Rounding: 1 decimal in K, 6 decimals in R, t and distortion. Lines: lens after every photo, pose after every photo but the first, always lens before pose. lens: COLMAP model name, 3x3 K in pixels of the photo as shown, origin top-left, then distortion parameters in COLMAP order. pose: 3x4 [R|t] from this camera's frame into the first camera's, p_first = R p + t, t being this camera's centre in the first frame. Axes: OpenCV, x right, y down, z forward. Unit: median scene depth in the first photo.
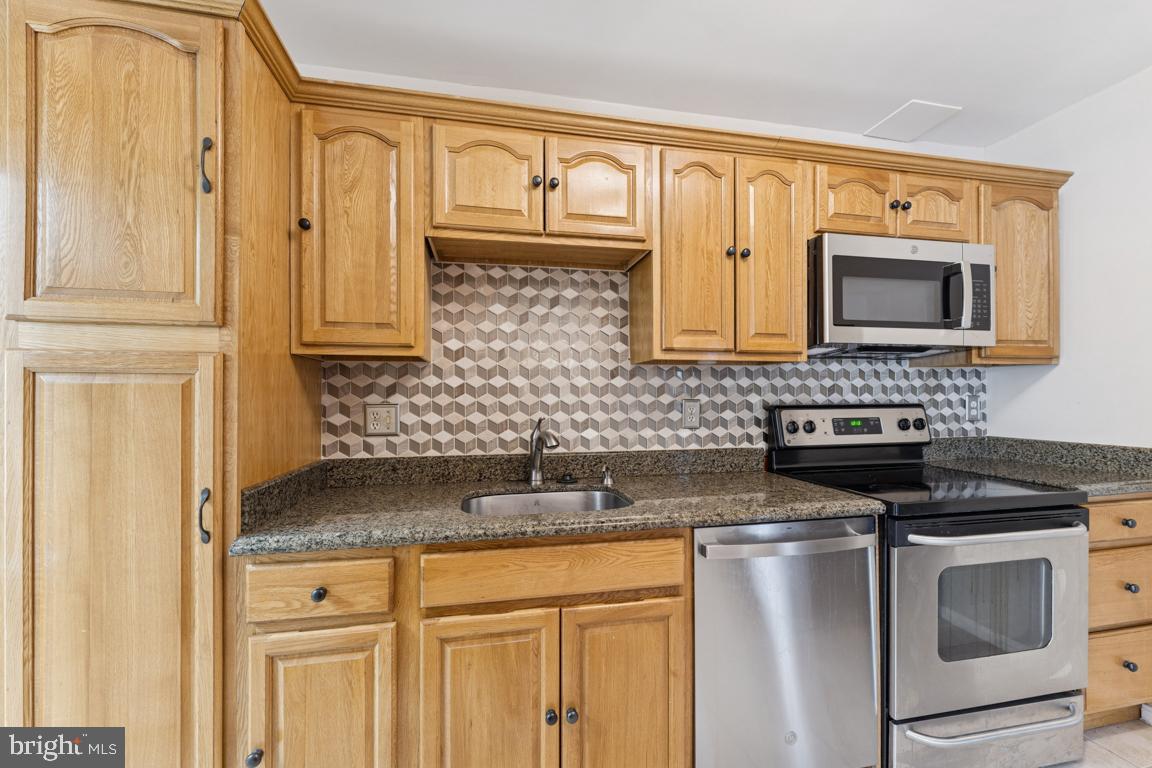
lens RADIAL K [[464.9, 0, 575.0], [0, 464.9, 389.4], [0, 0, 1]] dist [0.001389, 0.000305]
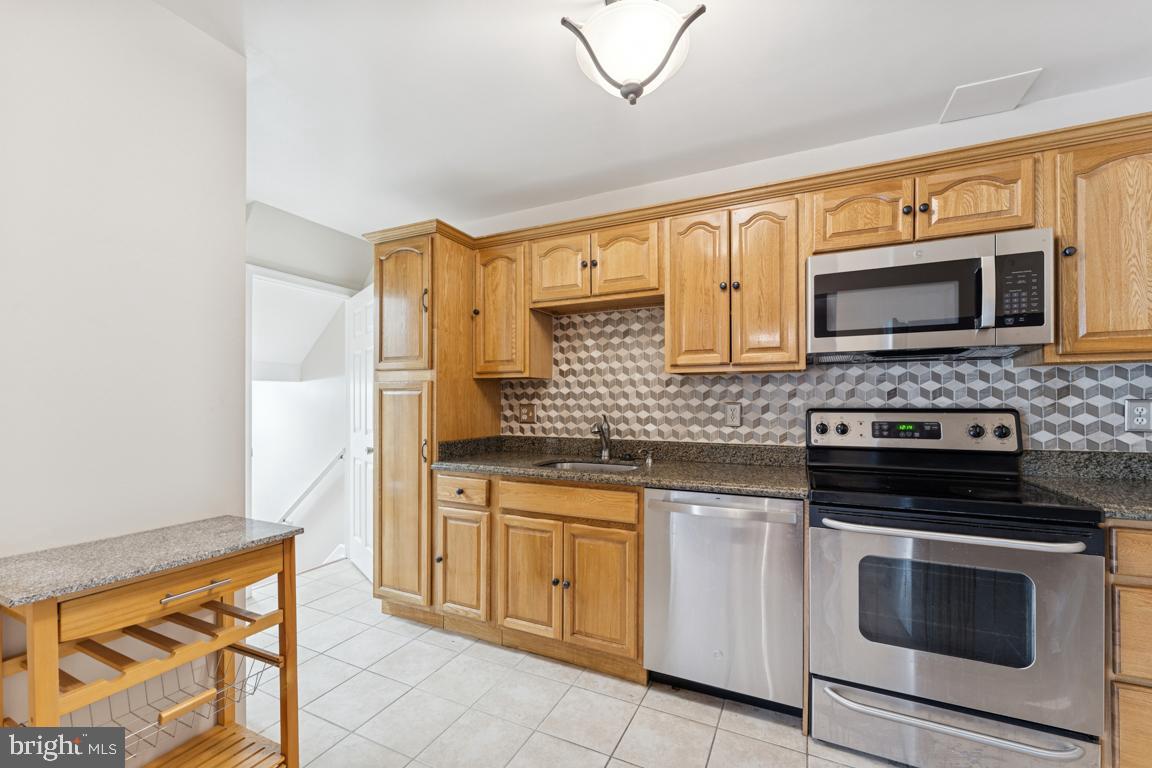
lens RADIAL K [[464.9, 0, 578.1], [0, 464.9, 393.5], [0, 0, 1]] dist [0.001389, 0.000305]
pose [[0.798124, -0.008173, -0.602437, 0.766018], [0.006928, 0.999966, -0.004387, -0.000088], [0.602453, -0.000672, 0.798154, -0.250017]]
